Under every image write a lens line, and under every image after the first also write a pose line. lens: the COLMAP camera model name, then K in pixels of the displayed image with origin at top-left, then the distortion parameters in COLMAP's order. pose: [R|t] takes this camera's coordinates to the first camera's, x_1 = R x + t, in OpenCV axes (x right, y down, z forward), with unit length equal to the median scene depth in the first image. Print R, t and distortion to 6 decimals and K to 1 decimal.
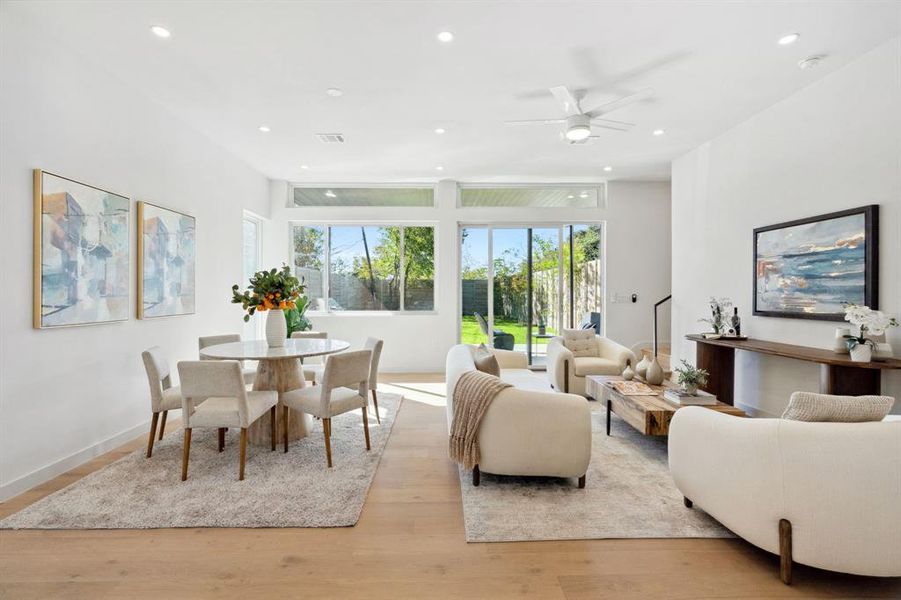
lens RADIAL K [[414.1, 0, 443.8], [0, 414.1, 294.4], [0, 0, 1]] dist [-0.010652, 0.003012]
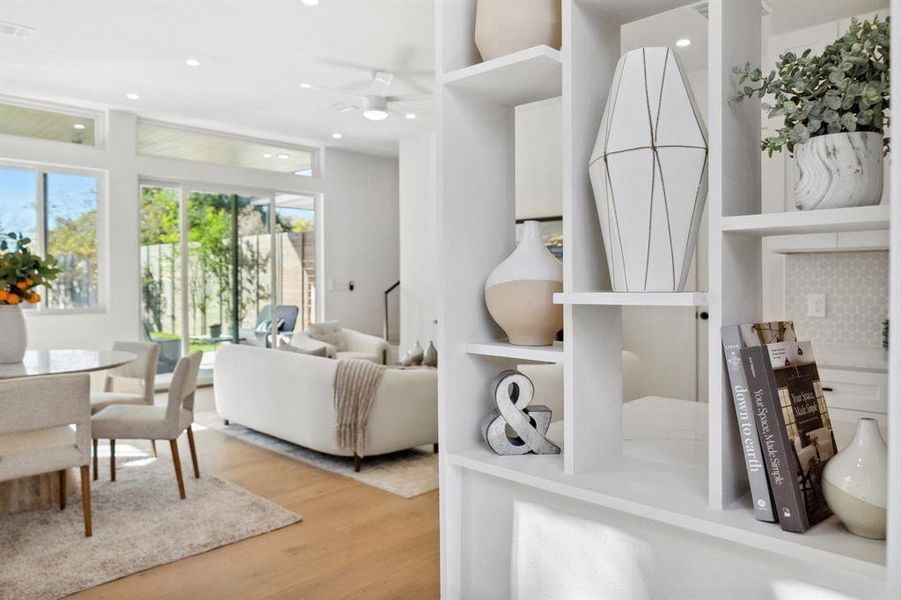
lens RADIAL K [[630.6, 0, 451.3], [0, 630.6, 294.1], [0, 0, 1]] dist [-0.015063, 0.005703]
pose [[0.706544, -0.016490, 0.707477, -0.627413], [0.004193, 0.999808, 0.019116, 0.003896], [-0.707657, -0.010540, 0.706478, -0.174688]]
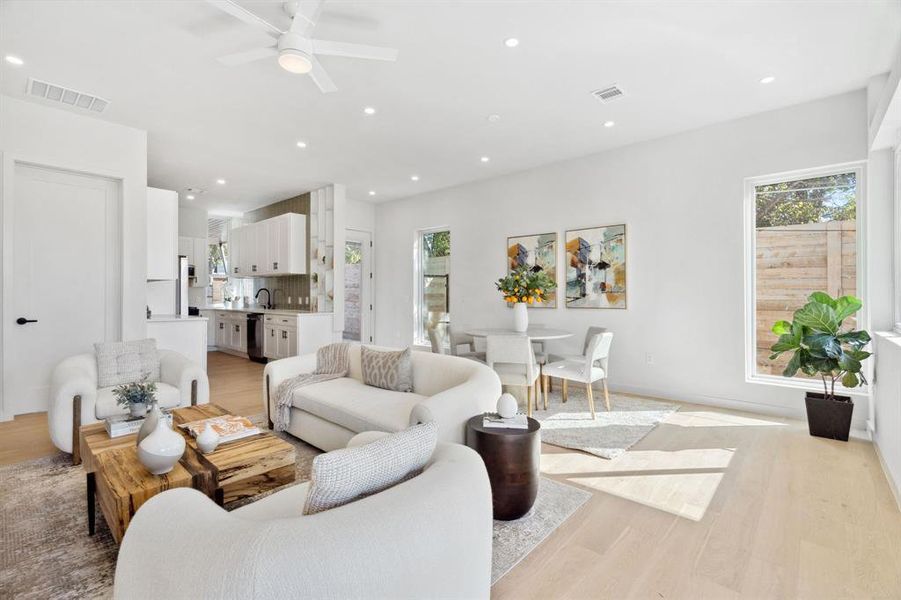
lens RADIAL K [[414.1, 0, 452.6], [0, 414.1, 298.7], [0, 0, 1]] dist [-0.010652, 0.003012]
pose [[-0.674582, -0.001902, -0.738197, 0.818149], [-0.006753, 0.999971, 0.003594, 0.028611], [0.738169, 0.007410, -0.674575, 1.751515]]
